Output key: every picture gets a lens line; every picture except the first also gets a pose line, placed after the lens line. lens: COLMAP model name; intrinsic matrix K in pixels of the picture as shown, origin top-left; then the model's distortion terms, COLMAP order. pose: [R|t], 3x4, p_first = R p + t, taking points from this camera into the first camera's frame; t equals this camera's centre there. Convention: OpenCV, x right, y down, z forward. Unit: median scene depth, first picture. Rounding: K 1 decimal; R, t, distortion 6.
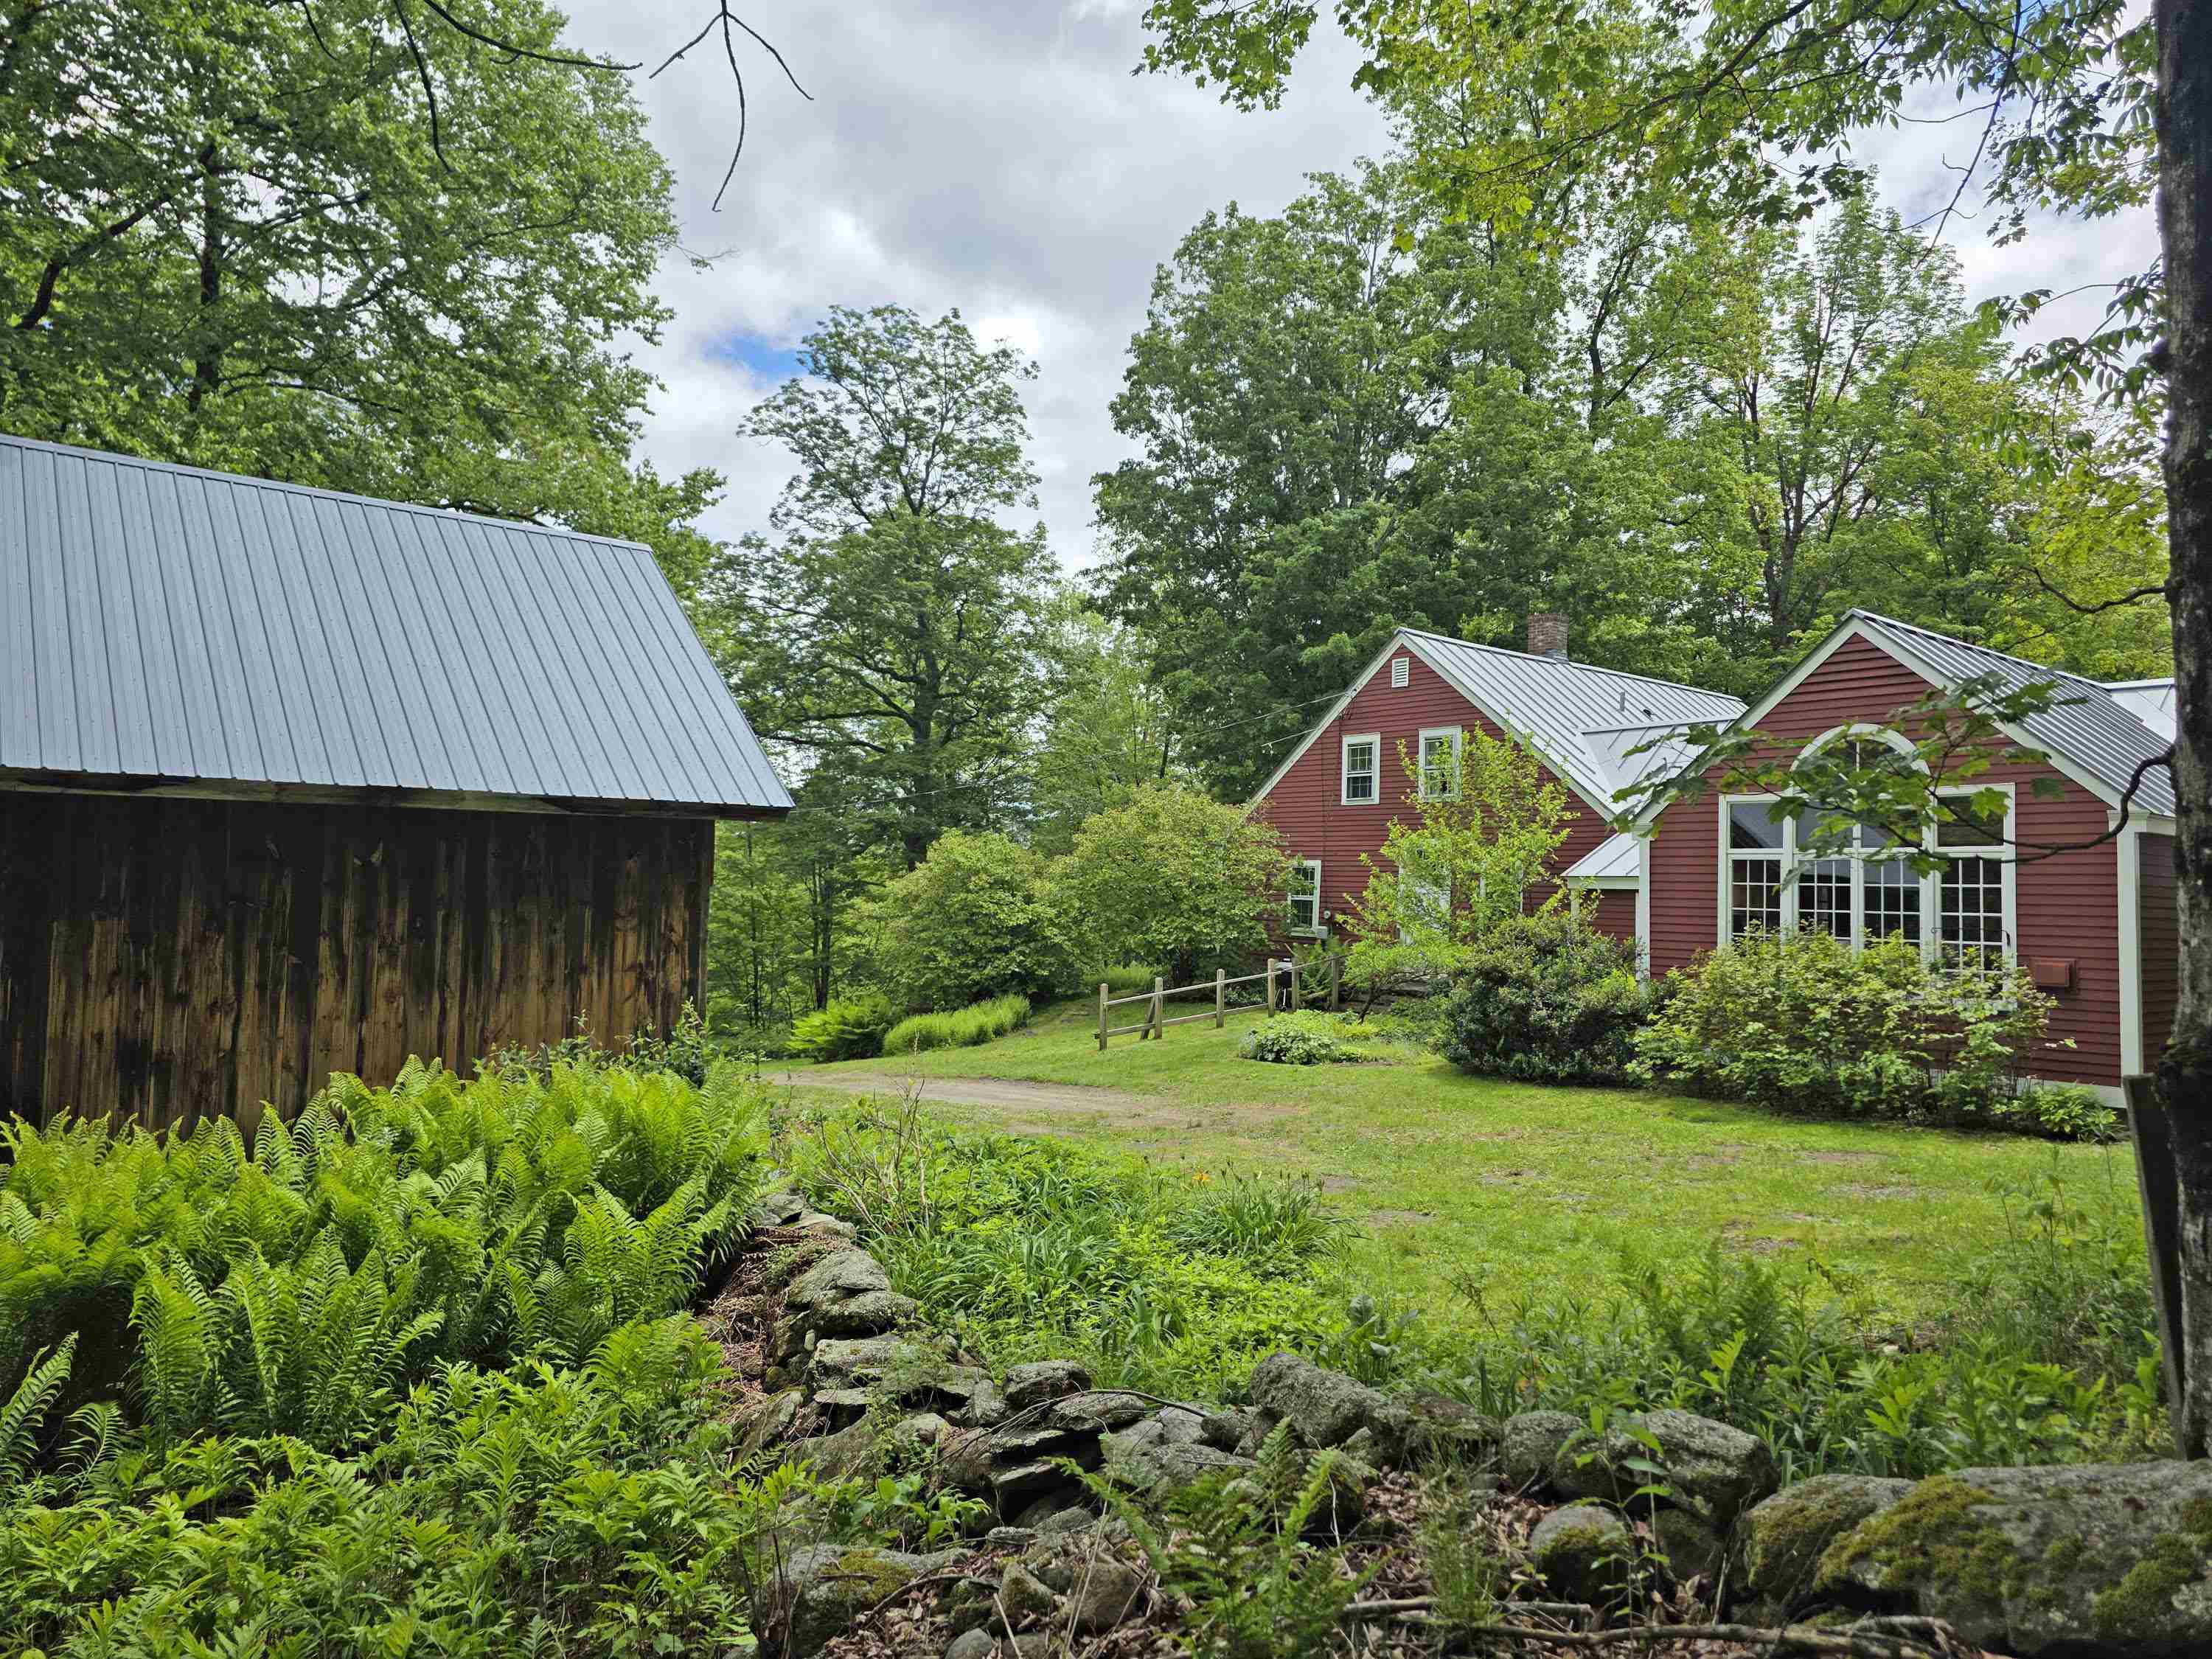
lens RADIAL K [[1513.5, 0, 1106.0], [0, 1513.5, 829.5], [0, 0, 1]] dist [0.087230, -0.101070]
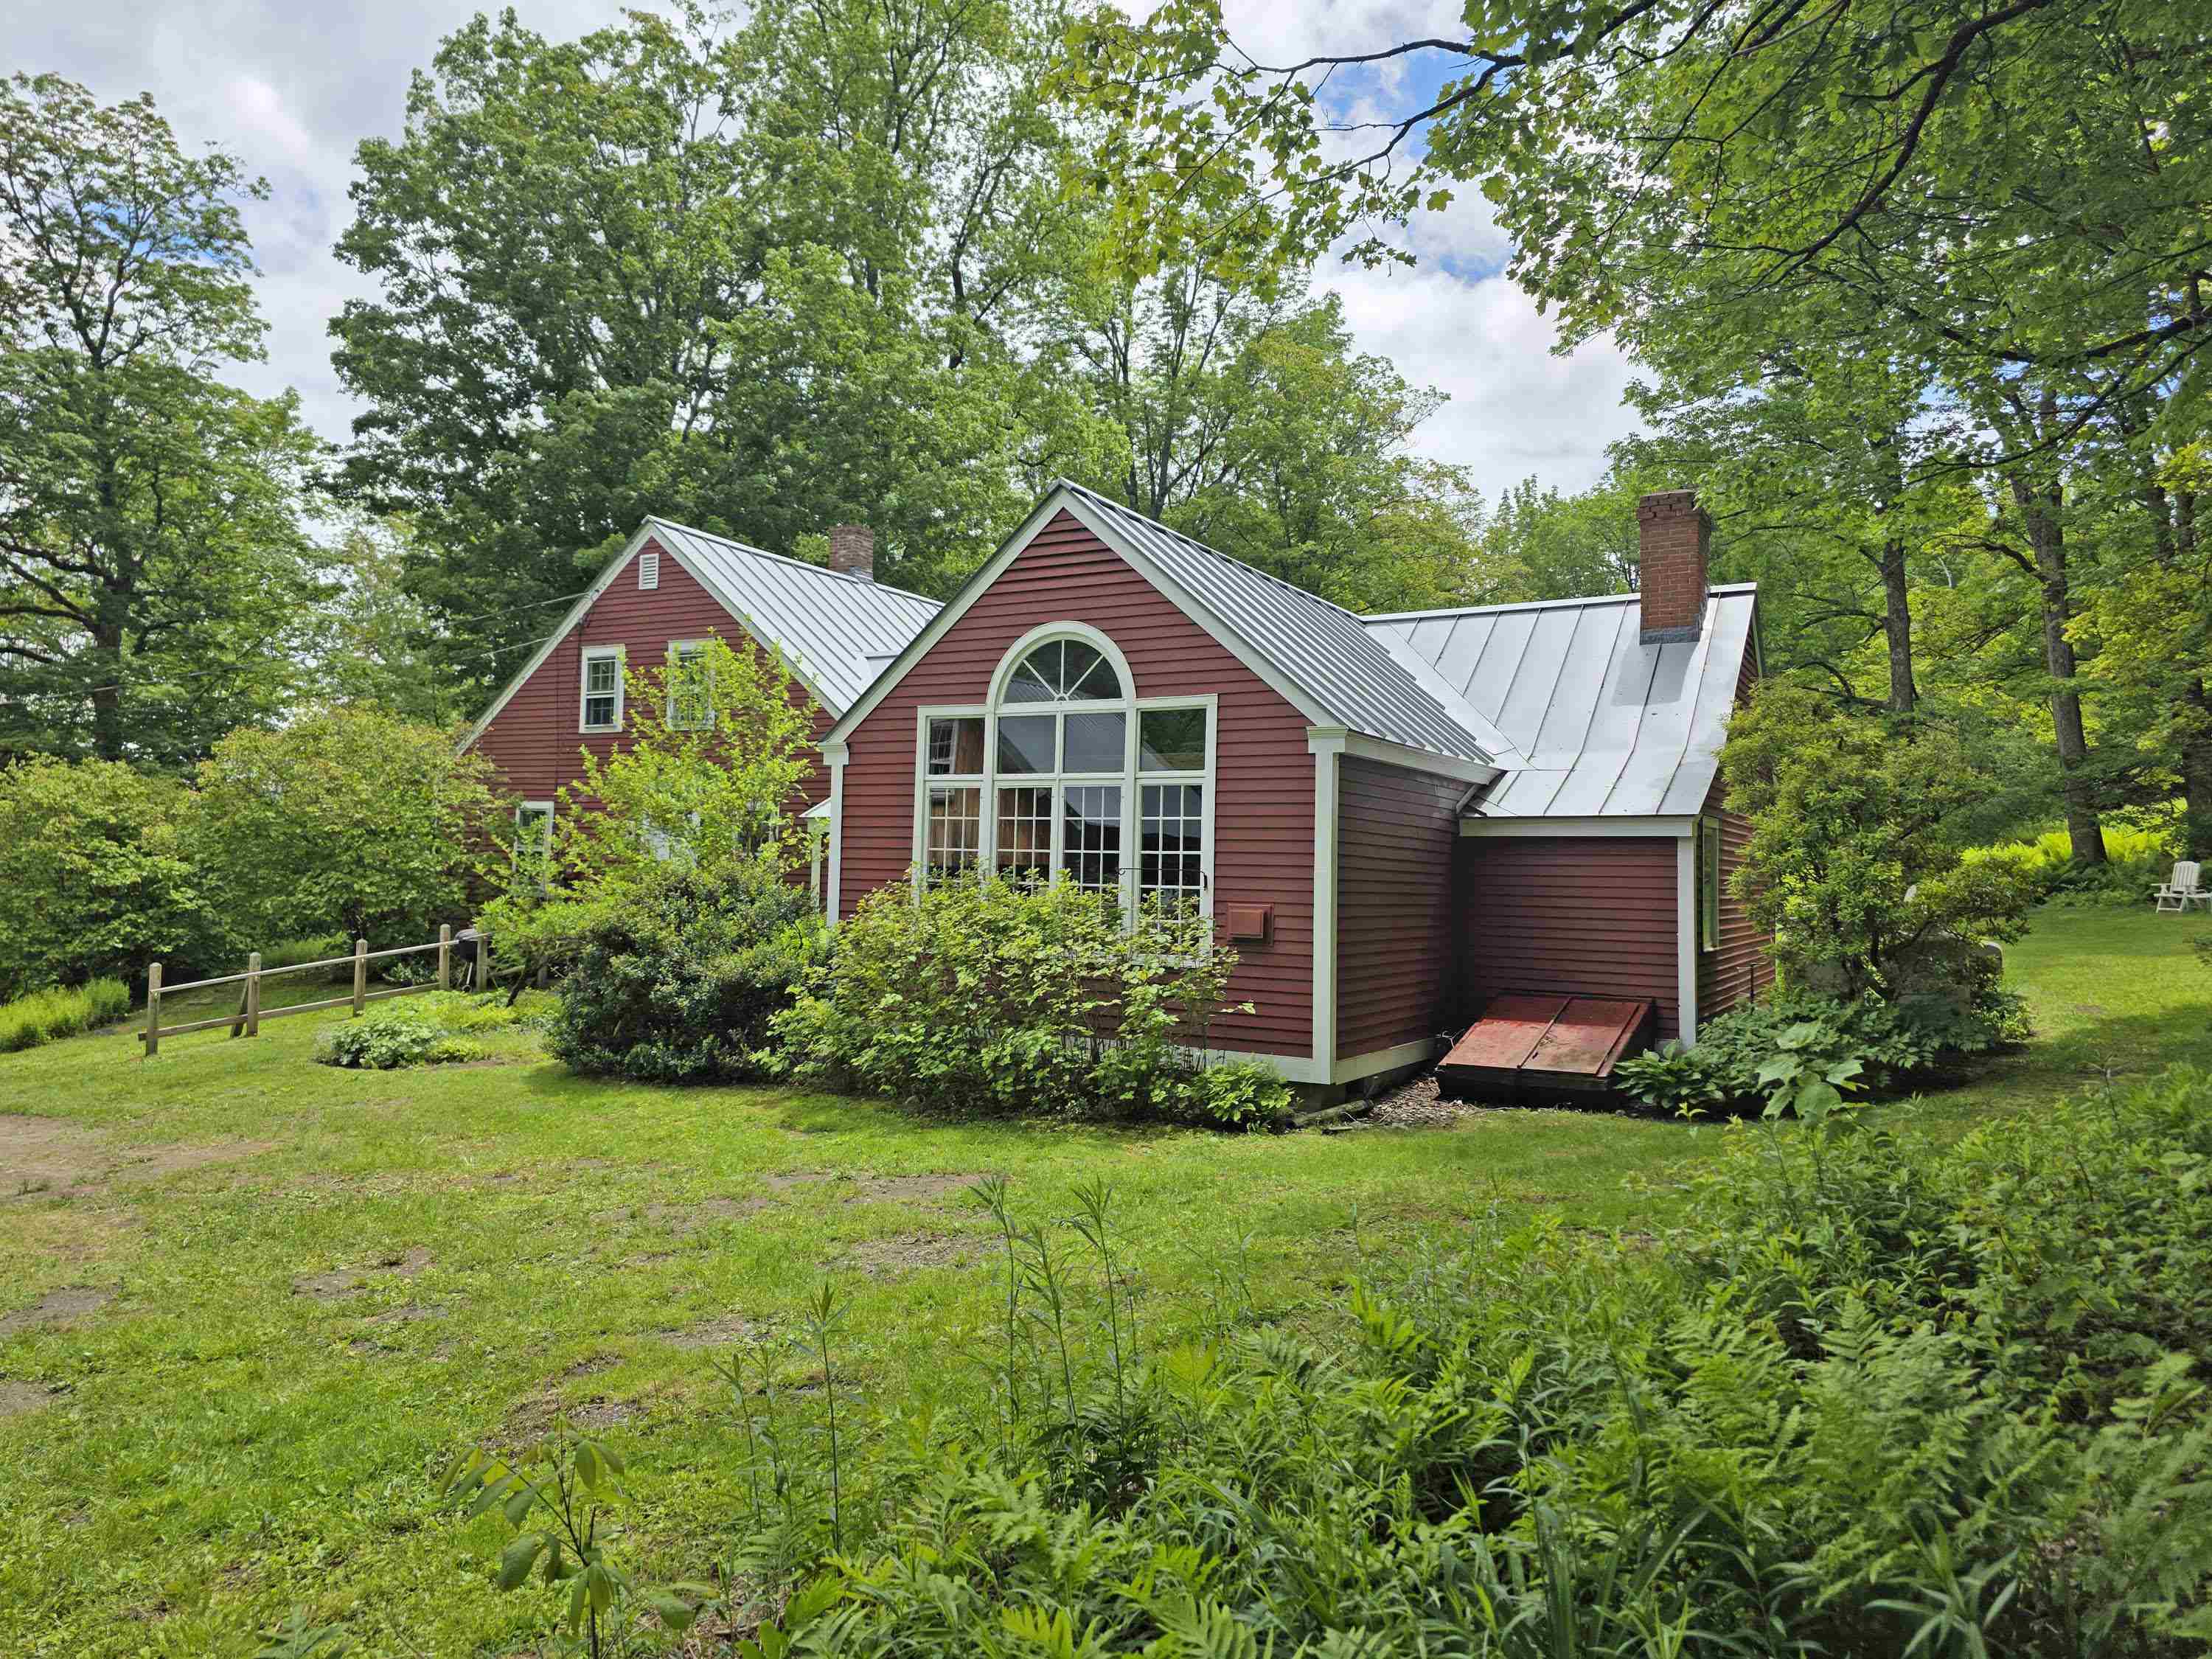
lens RADIAL K [[1513.5, 0, 1106.0], [0, 1513.5, 829.5], [0, 0, 1]] dist [0.087230, -0.101070]
pose [[0.937401, 0.008051, 0.348160, 0.128957], [-0.015601, 0.999700, 0.018888, 0.014623], [-0.347903, -0.023137, 0.937245, 0.132110]]
